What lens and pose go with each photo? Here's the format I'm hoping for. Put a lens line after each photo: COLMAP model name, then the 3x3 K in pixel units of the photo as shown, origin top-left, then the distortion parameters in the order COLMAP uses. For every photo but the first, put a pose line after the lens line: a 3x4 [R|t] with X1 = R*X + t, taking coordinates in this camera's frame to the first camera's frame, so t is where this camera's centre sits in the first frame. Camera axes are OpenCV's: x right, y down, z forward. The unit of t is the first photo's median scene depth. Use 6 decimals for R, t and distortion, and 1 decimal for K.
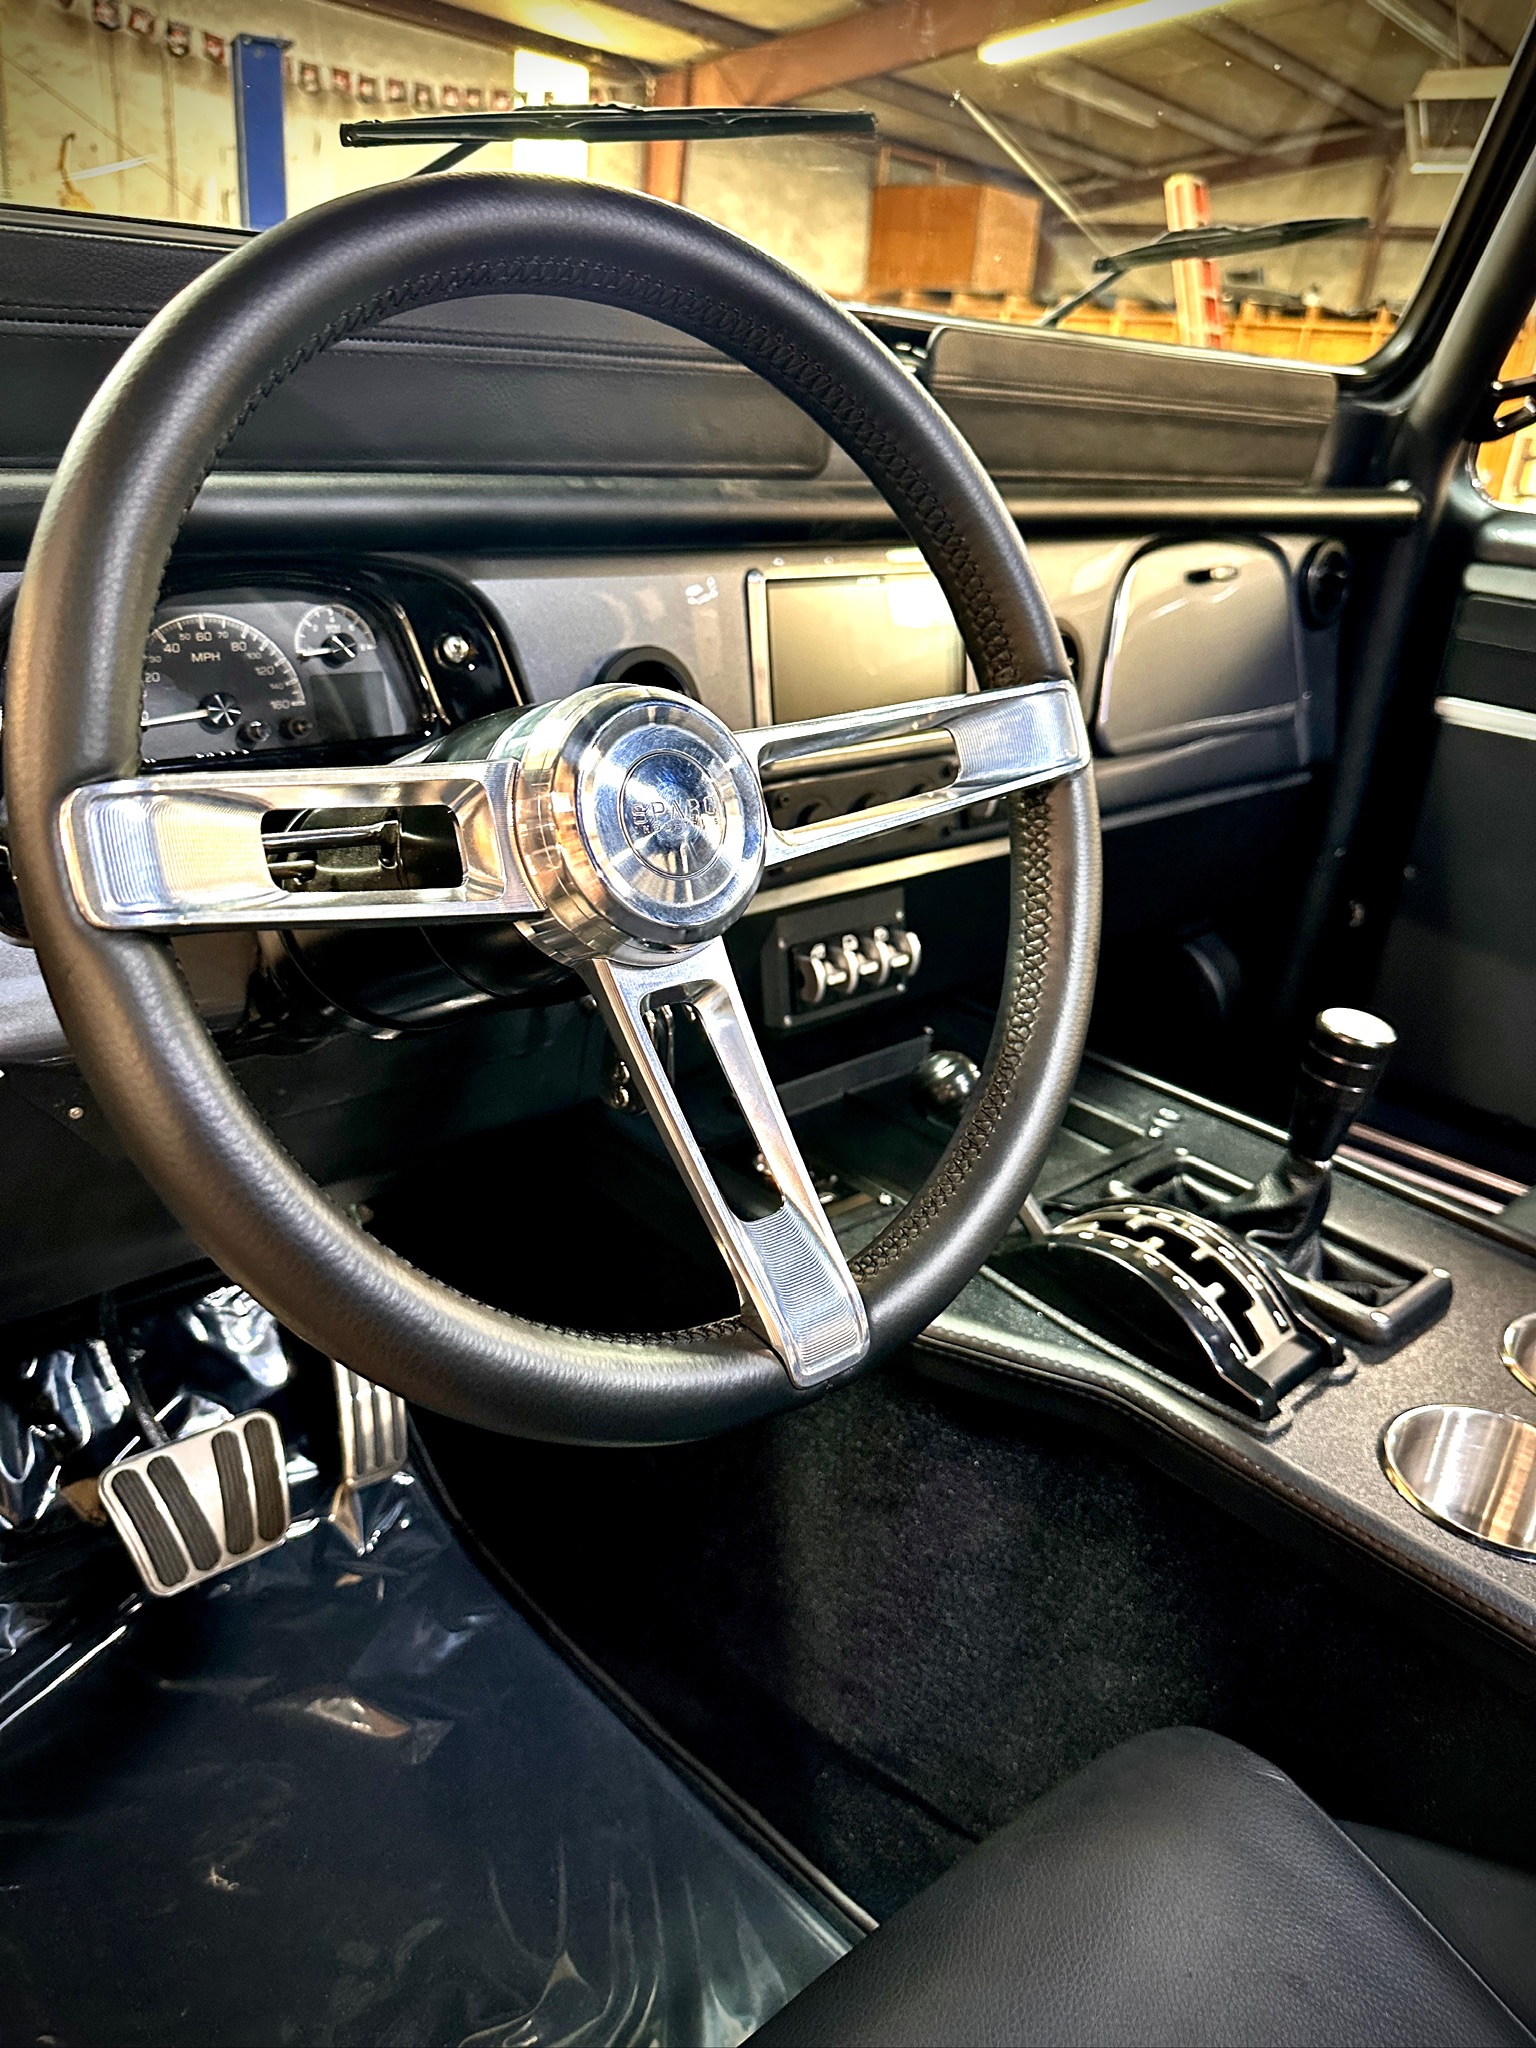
lens RADIAL K [[1444.5, 0, 768.0], [0, 1444.5, 1024.0], [0, 0, 1]] dist [0.001875, 0.001253]
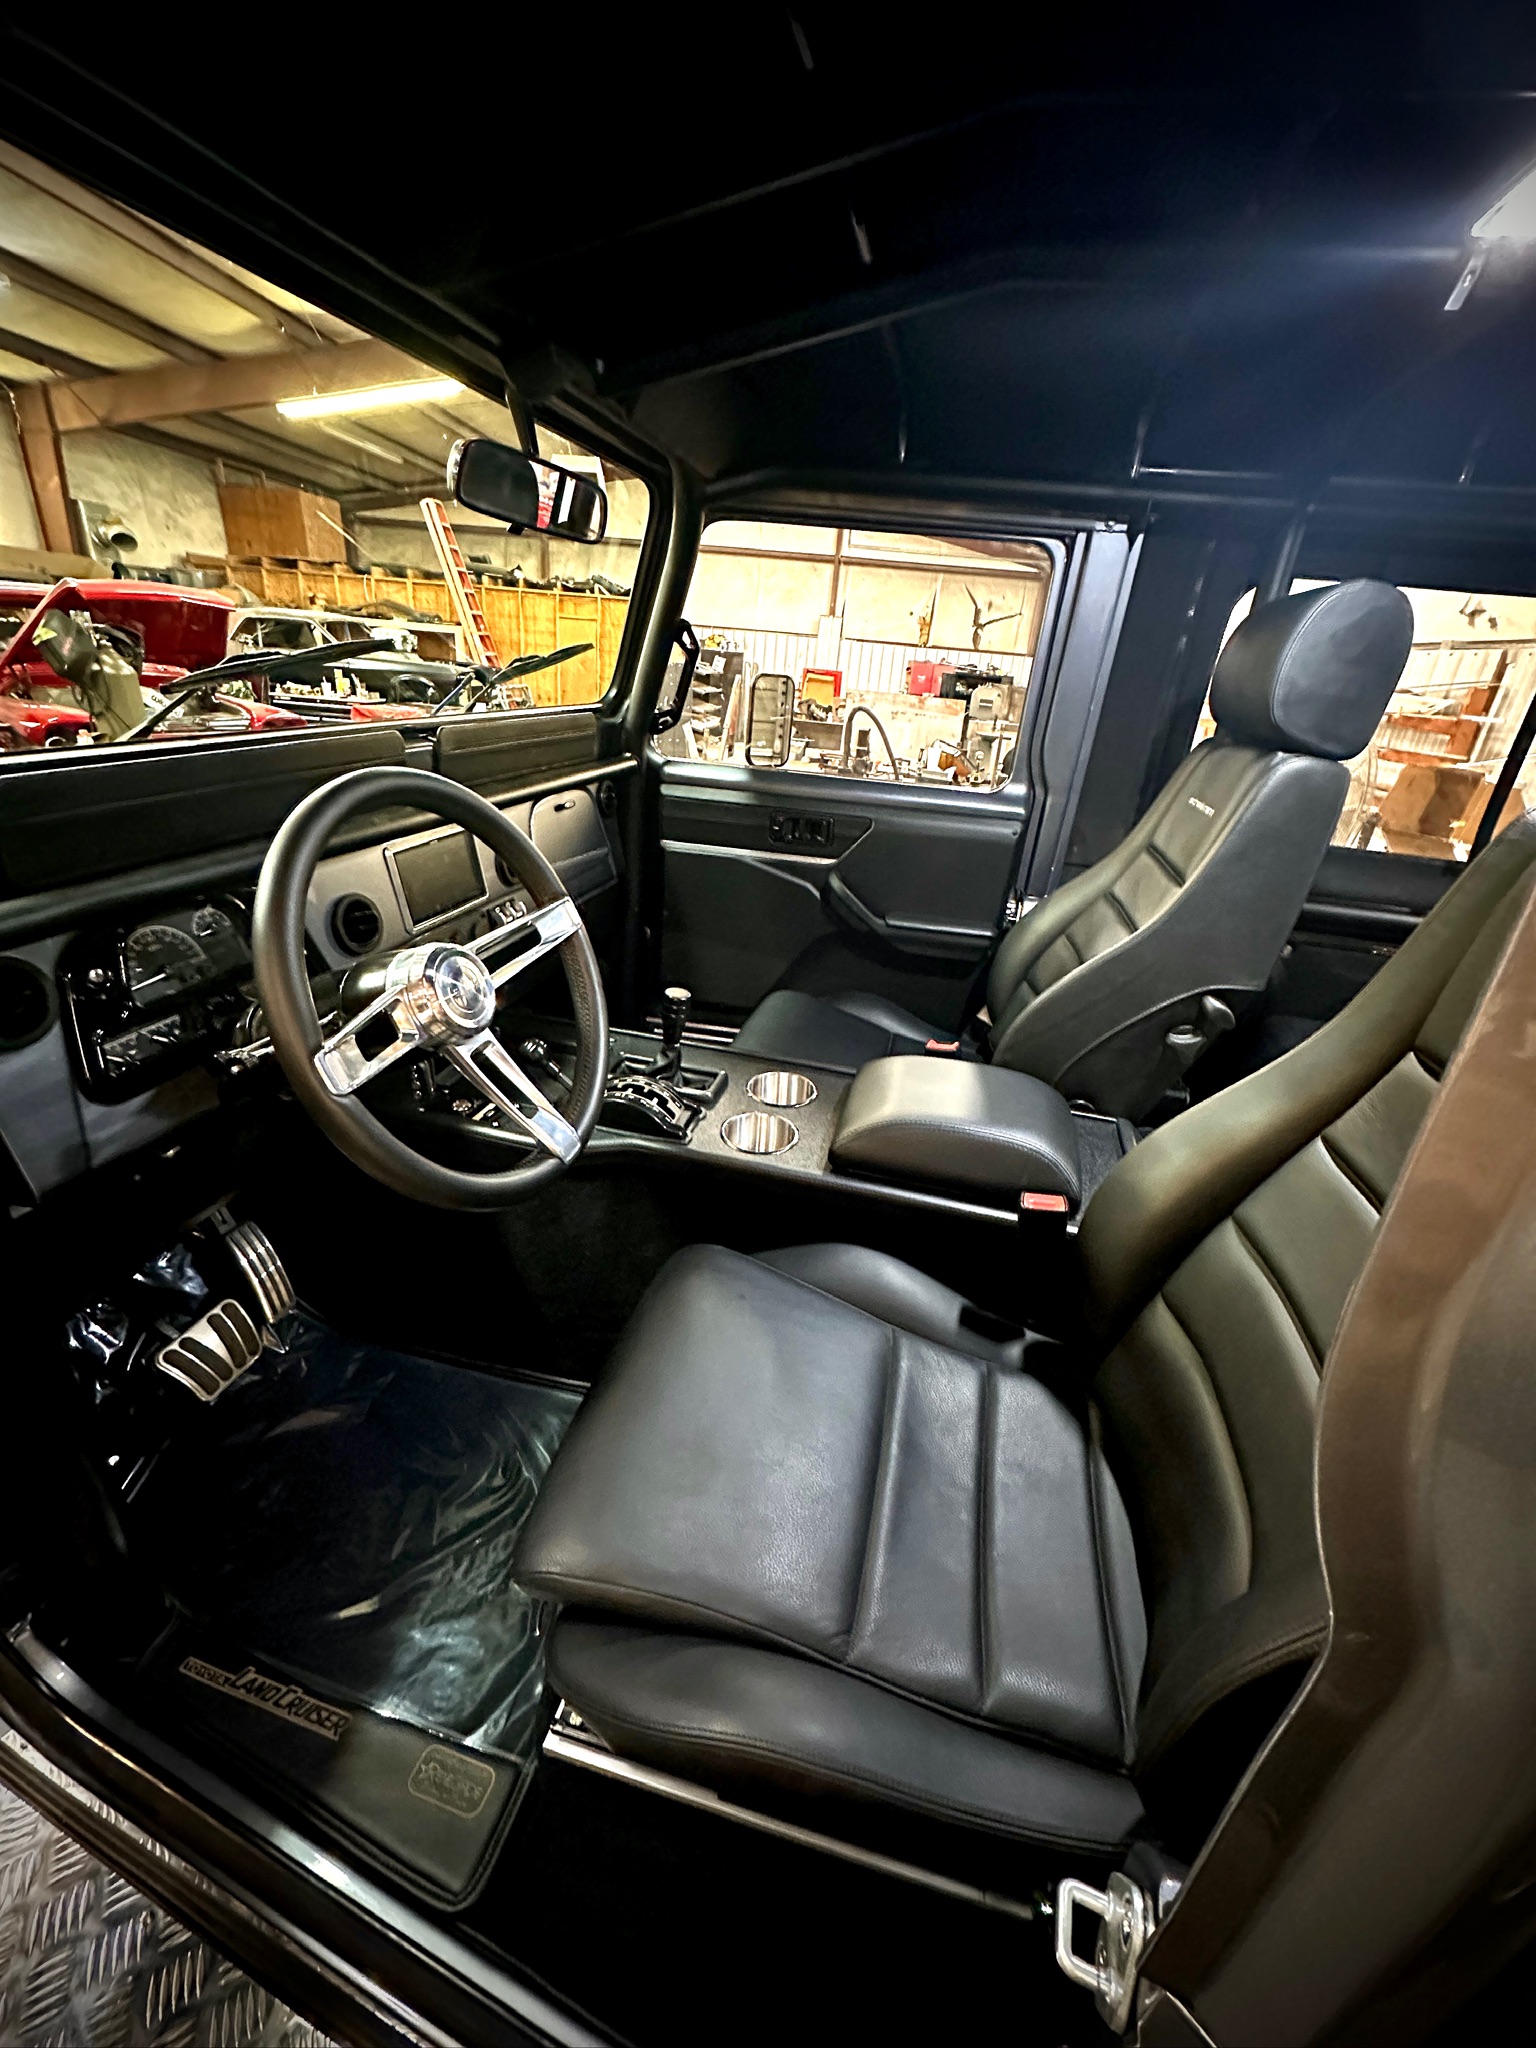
lens RADIAL K [[823.3, 0, 813.4], [0, 823.3, 1021.1], [0, 0, 1]] dist [-0.000412, -0.000040]
pose [[0.797462, -0.236151, 0.555236, -0.252510], [0.199151, 0.971674, 0.127236, -0.090041], [-0.569555, 0.009109, 0.821903, -0.405654]]
